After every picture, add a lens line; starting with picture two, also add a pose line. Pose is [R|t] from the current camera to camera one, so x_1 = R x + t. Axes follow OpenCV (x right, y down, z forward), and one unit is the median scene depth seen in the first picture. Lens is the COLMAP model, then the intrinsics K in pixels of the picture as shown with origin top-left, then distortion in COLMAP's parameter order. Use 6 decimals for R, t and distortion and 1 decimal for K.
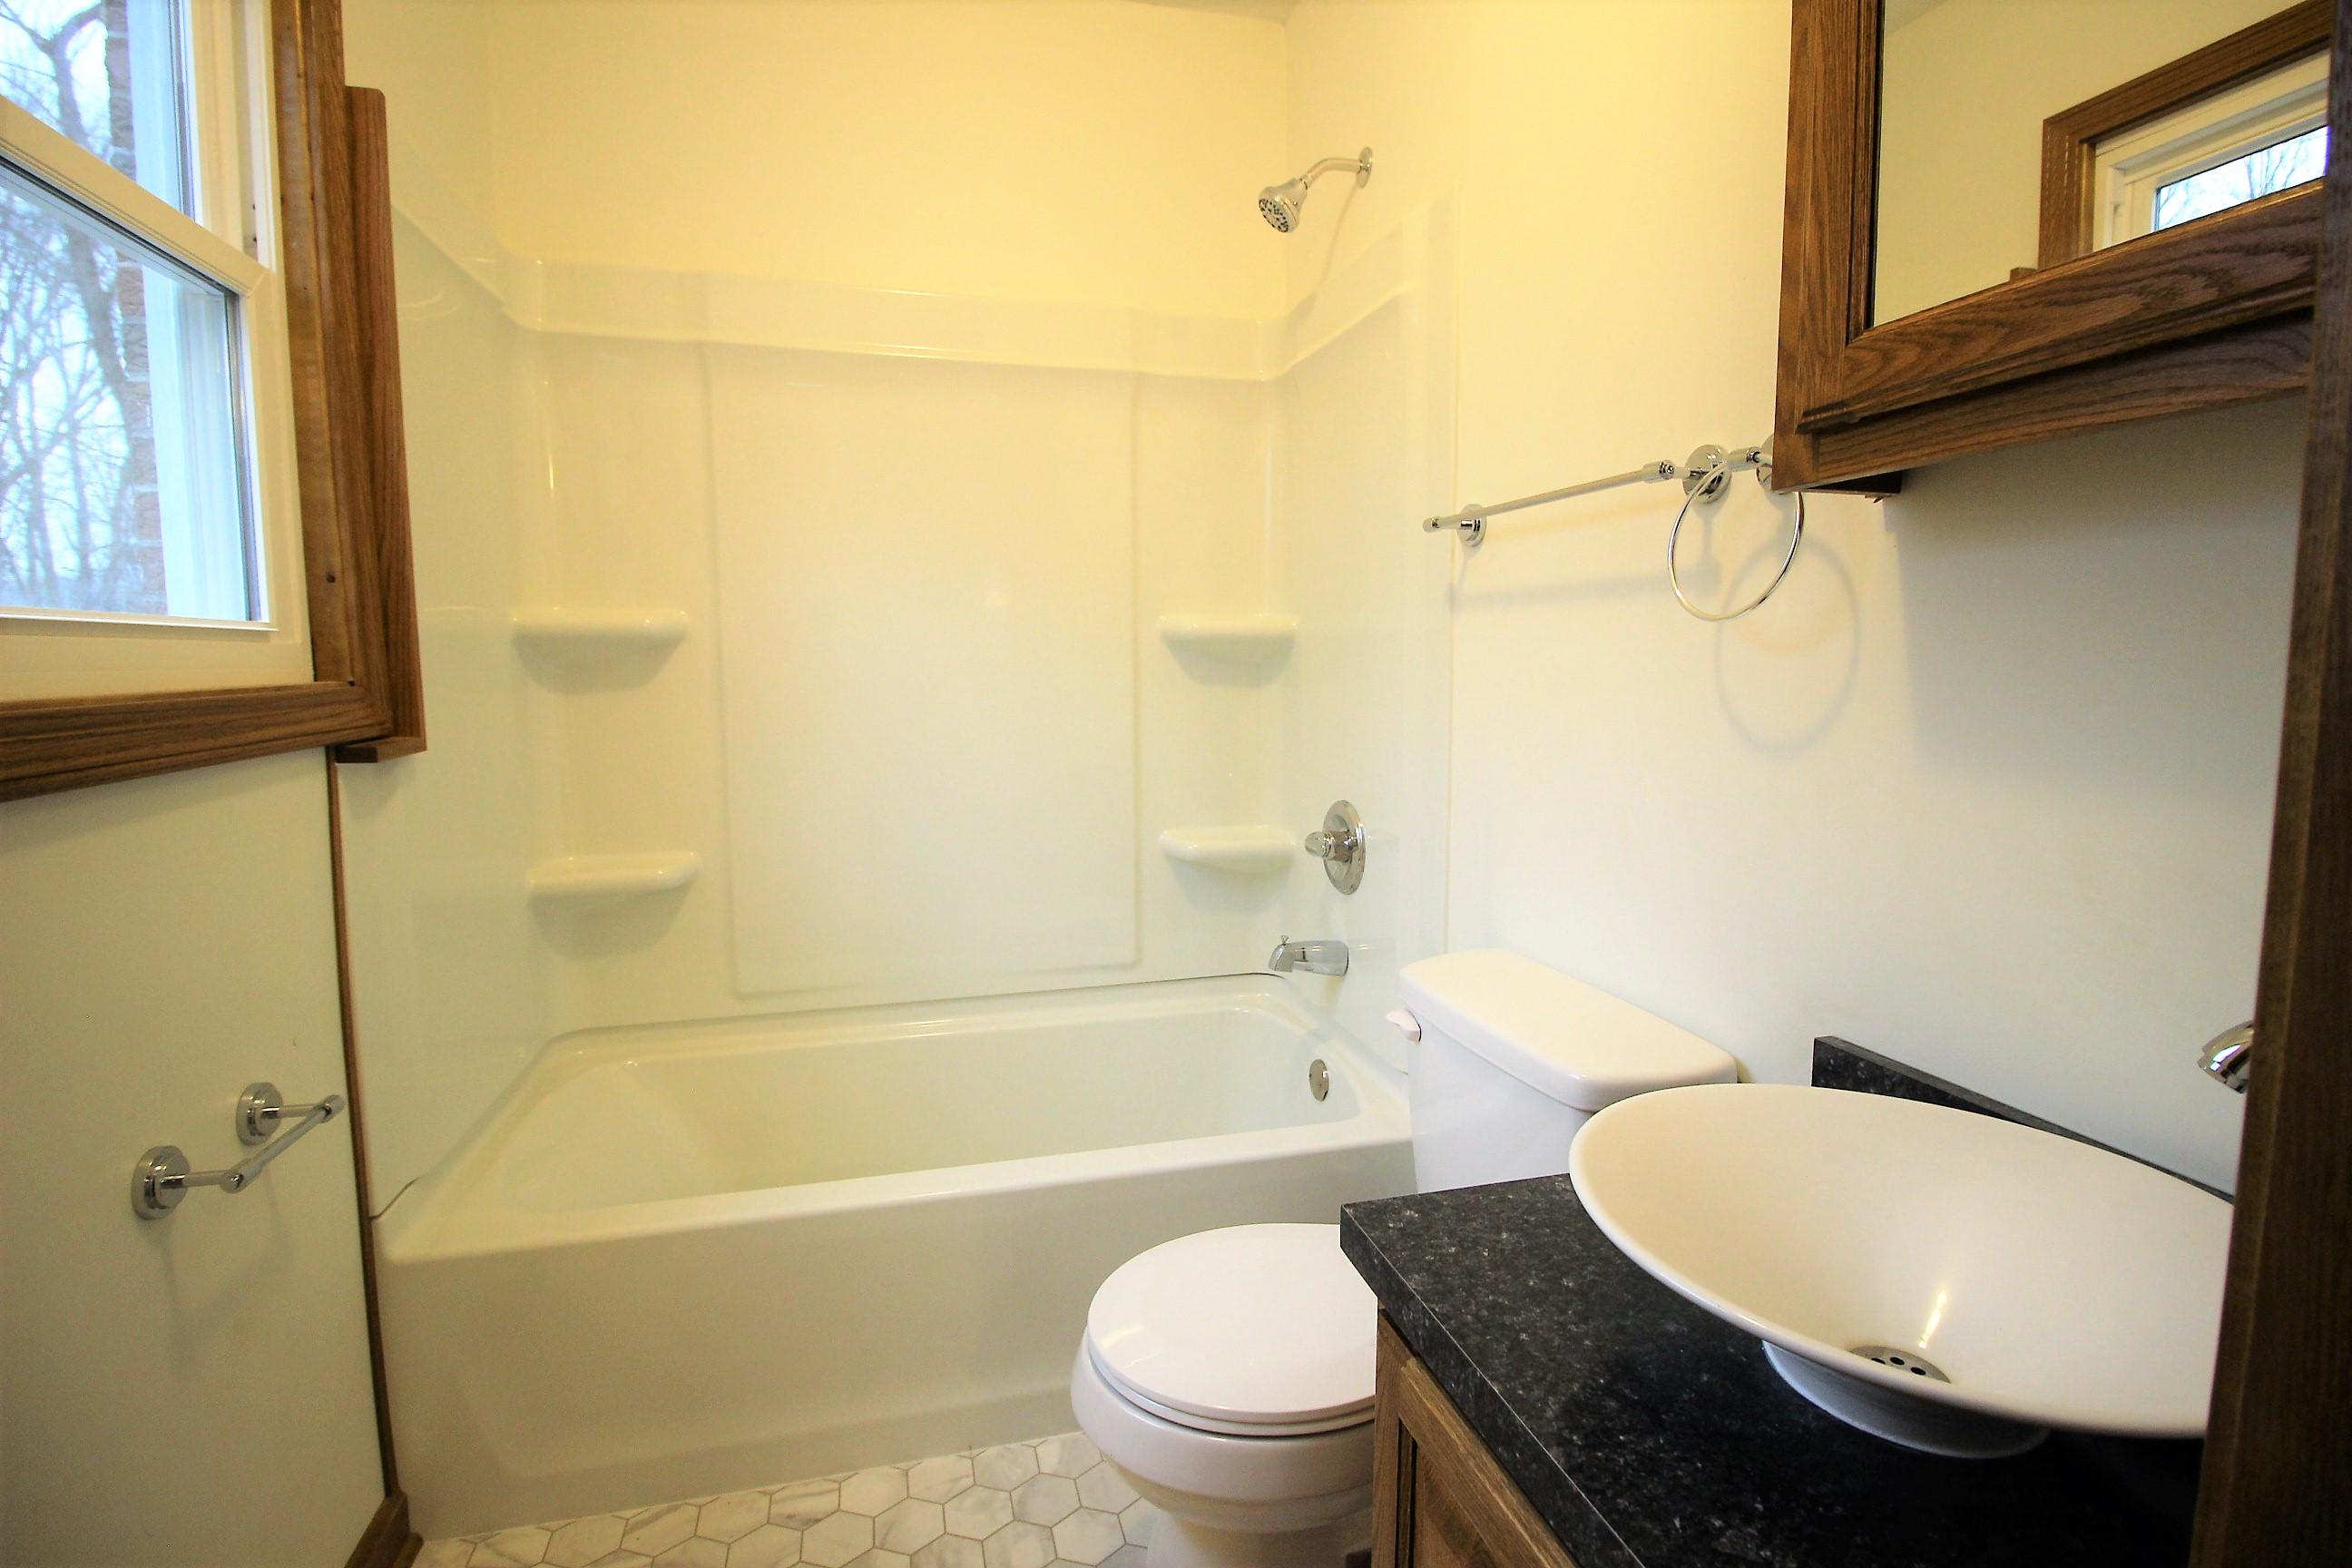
lens RADIAL K [[1081.0, 0, 1178.8], [0, 1081.0, 789.8], [0, 0, 1]] dist [-0.002717, -0.010891]
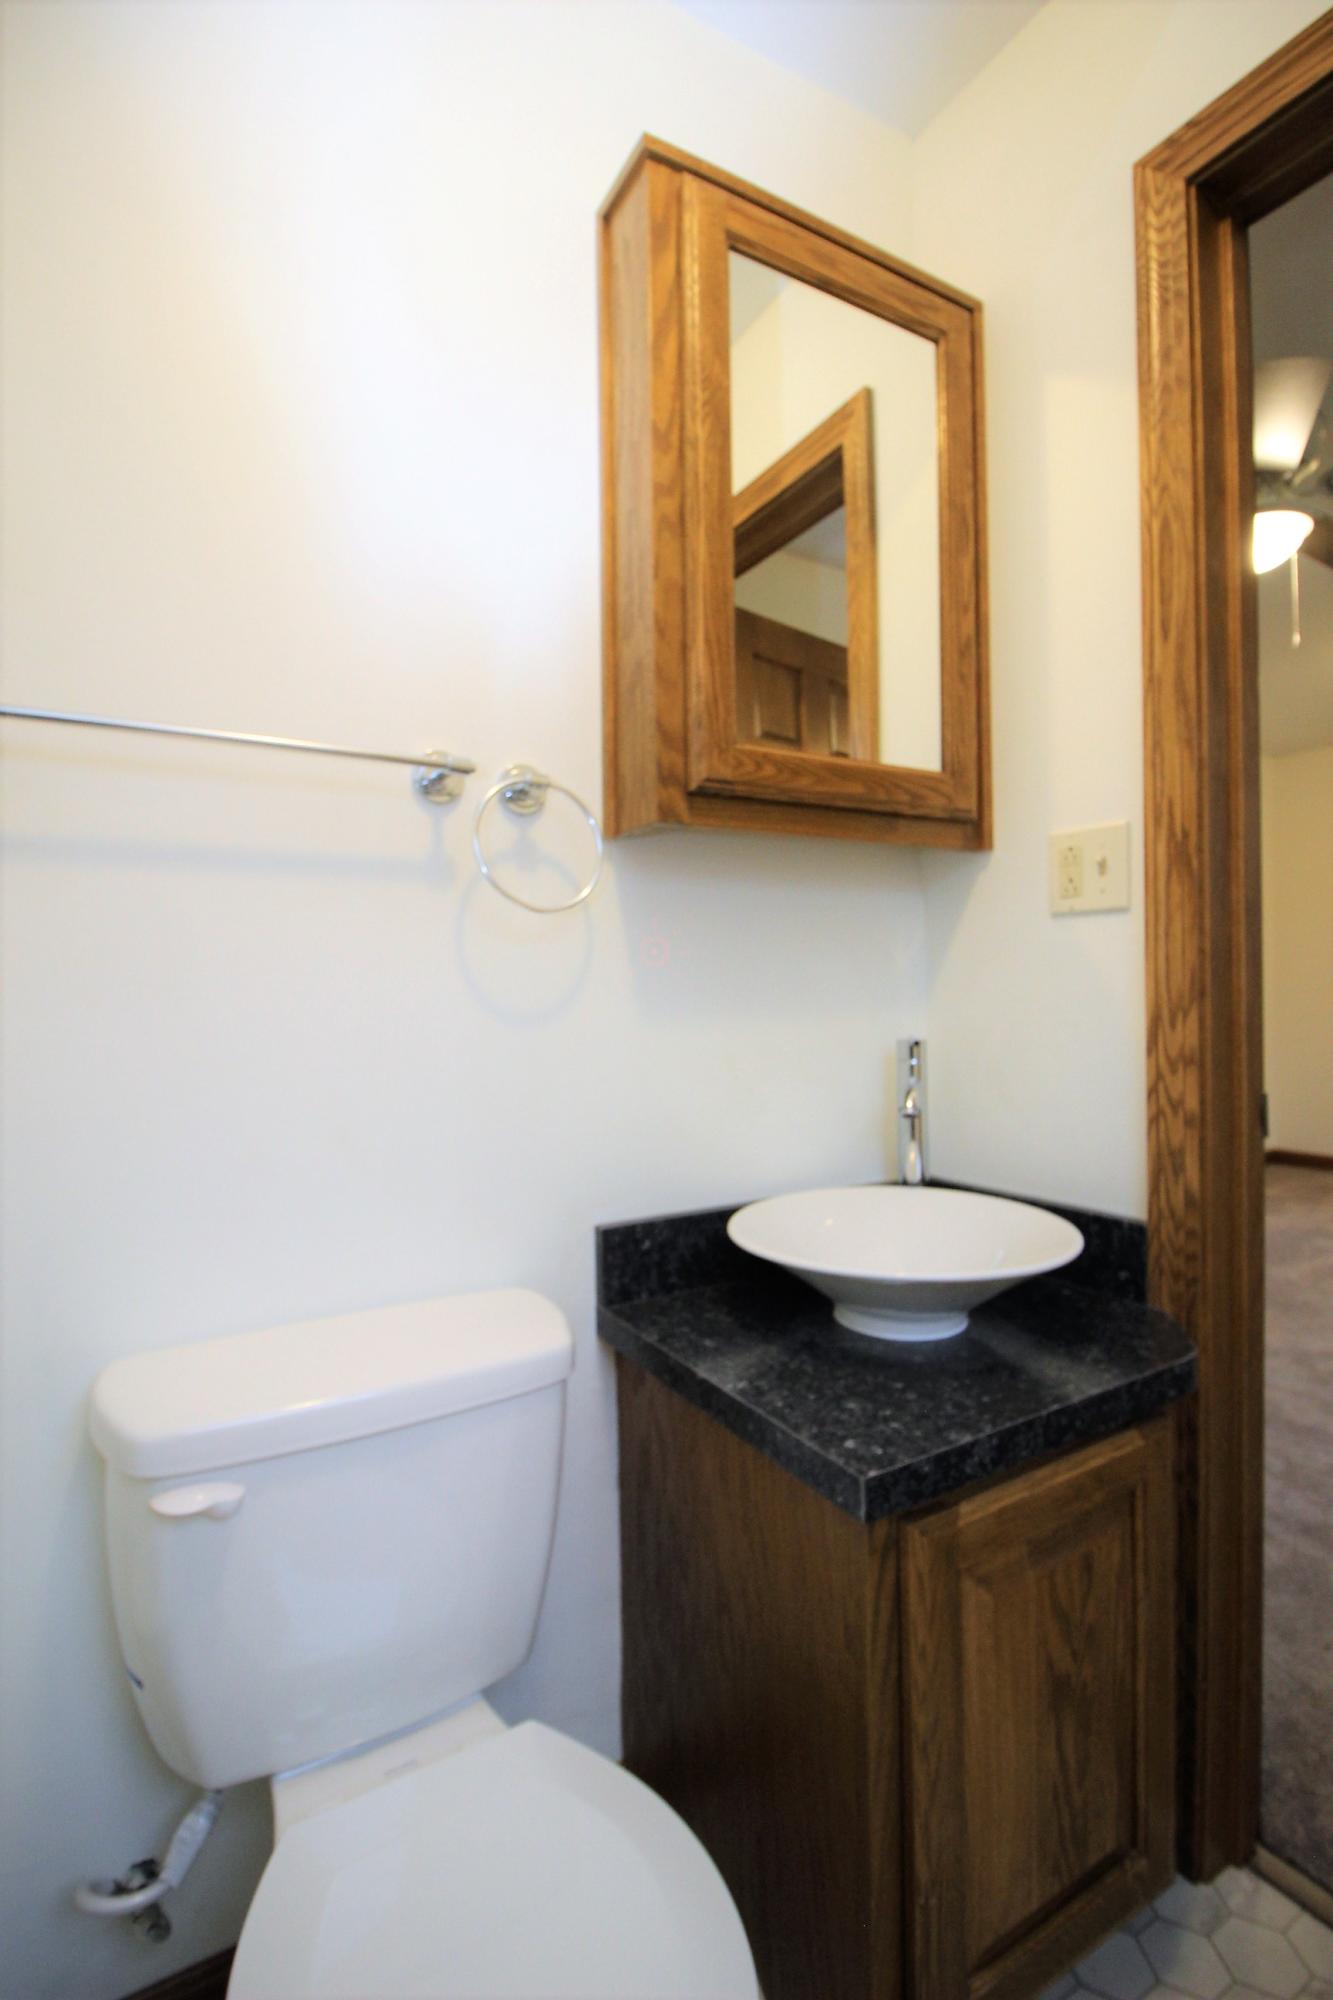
lens RADIAL K [[919.2, 0, 671.0], [0, 919.2, 1006.0], [0, 0, 1]] dist [-0.002717, -0.010891]
pose [[-0.273376, 0.002908, 0.961903, -0.694335], [0.133283, 0.990464, 0.034885, -0.096184], [-0.952629, 0.137742, -0.271156, 1.571872]]
